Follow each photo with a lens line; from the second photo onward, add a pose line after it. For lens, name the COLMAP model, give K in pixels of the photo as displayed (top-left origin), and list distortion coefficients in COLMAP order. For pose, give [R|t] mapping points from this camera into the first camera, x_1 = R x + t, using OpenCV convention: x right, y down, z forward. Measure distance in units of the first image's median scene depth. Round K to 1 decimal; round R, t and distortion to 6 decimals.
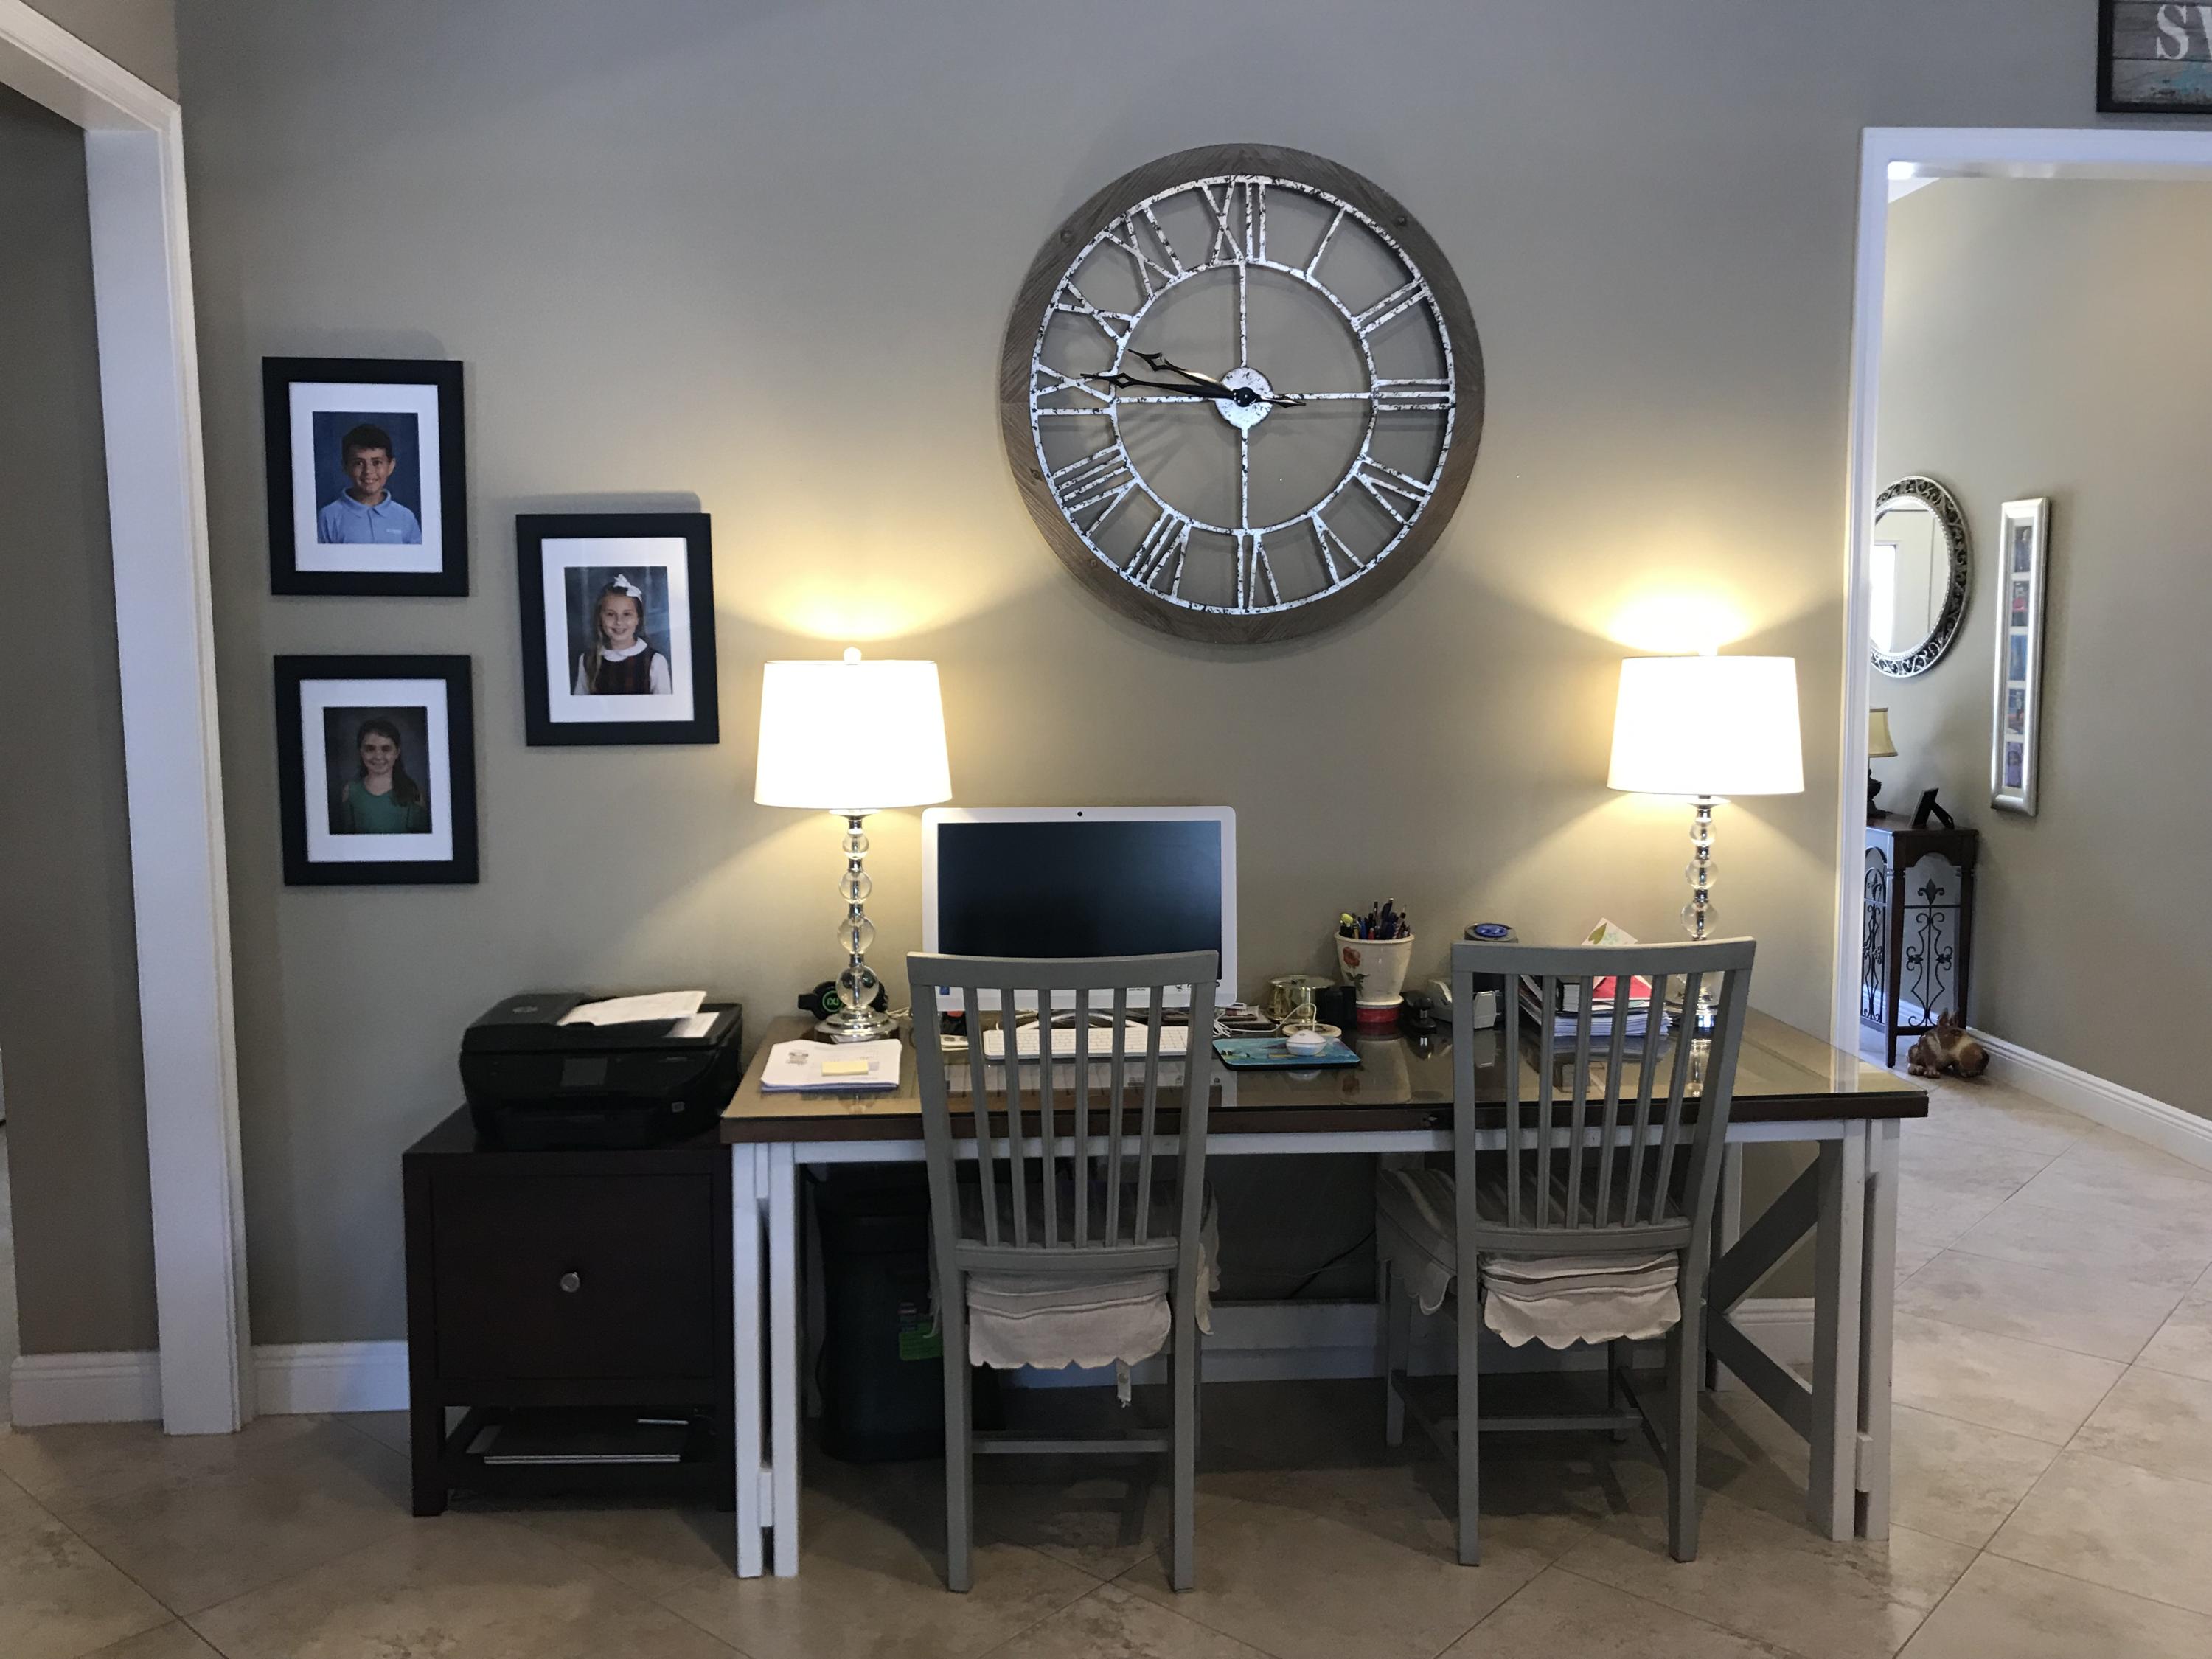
lens RADIAL K [[1819.5, 0, 1099.0], [0, 1819.5, 820.8], [0, 0, 1]] dist [0.045295, -0.073294]
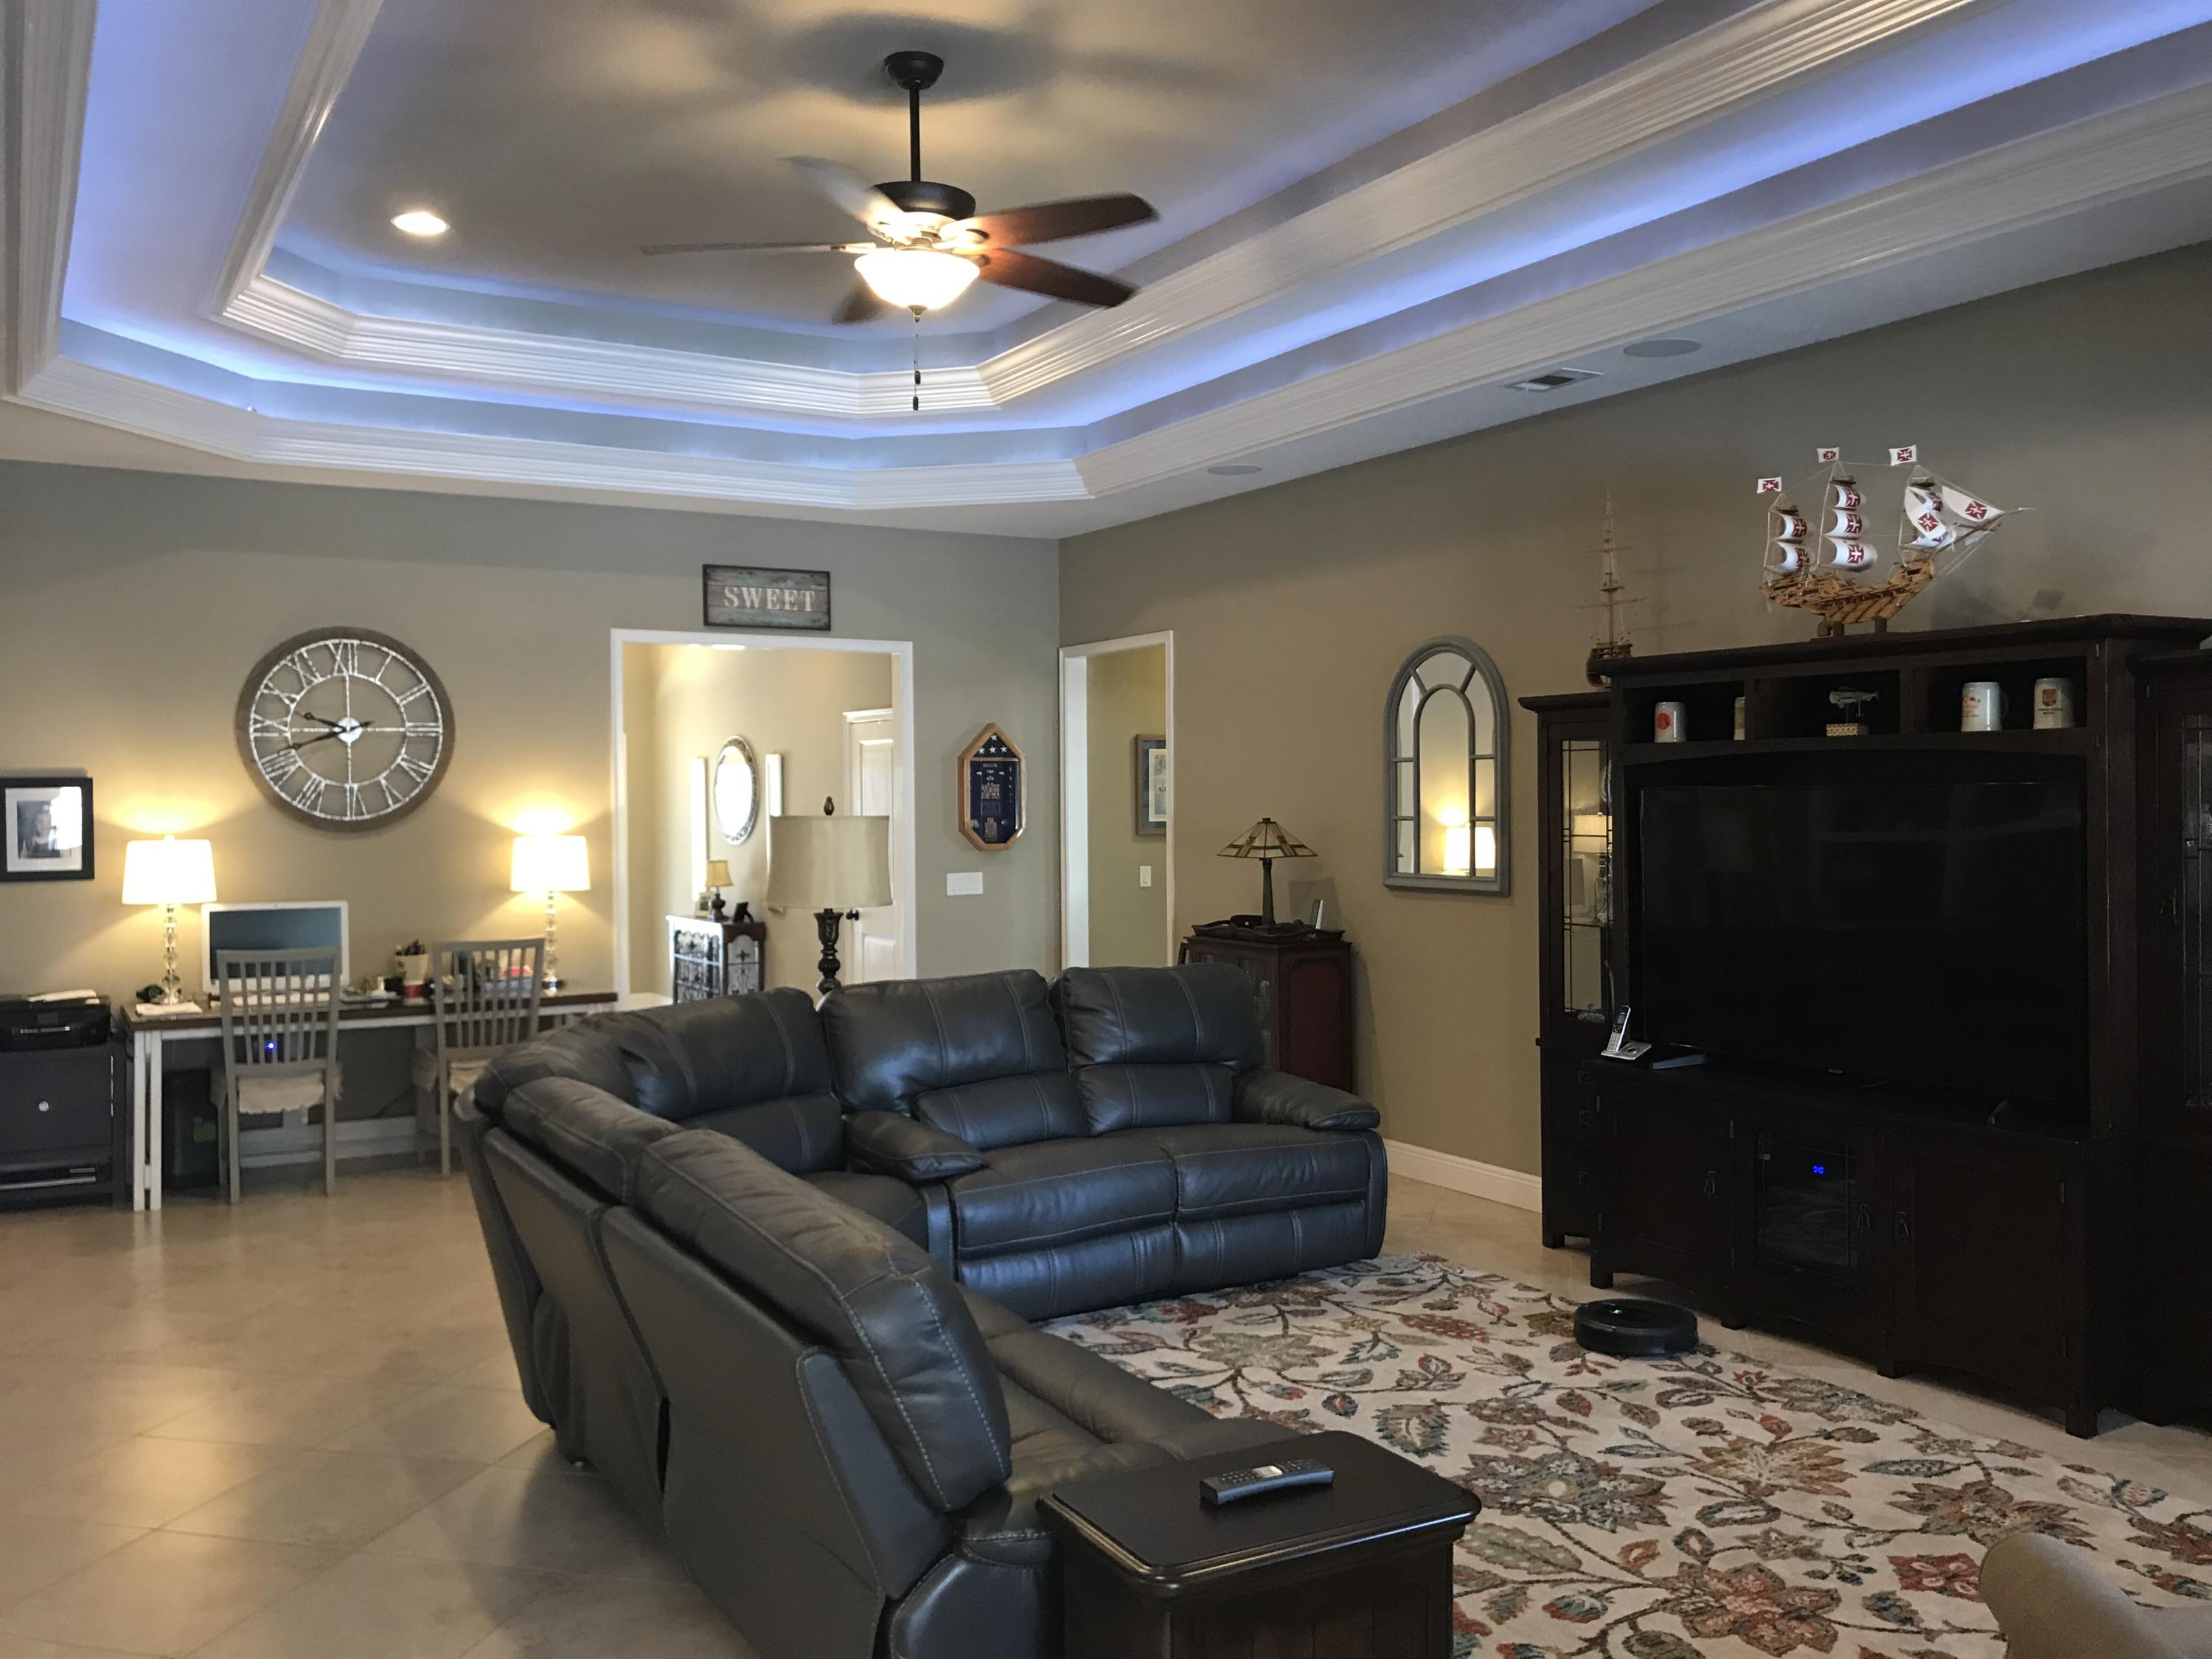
lens RADIAL K [[1819.5, 0, 1094.9], [0, 1819.5, 827.0], [0, 0, 1]] dist [0.045295, -0.073294]
pose [[0.891751, -0.005434, 0.452493, -0.134246], [0.045335, 0.995970, -0.077385, 0.124605], [-0.450249, 0.089522, 0.888404, -1.564162]]
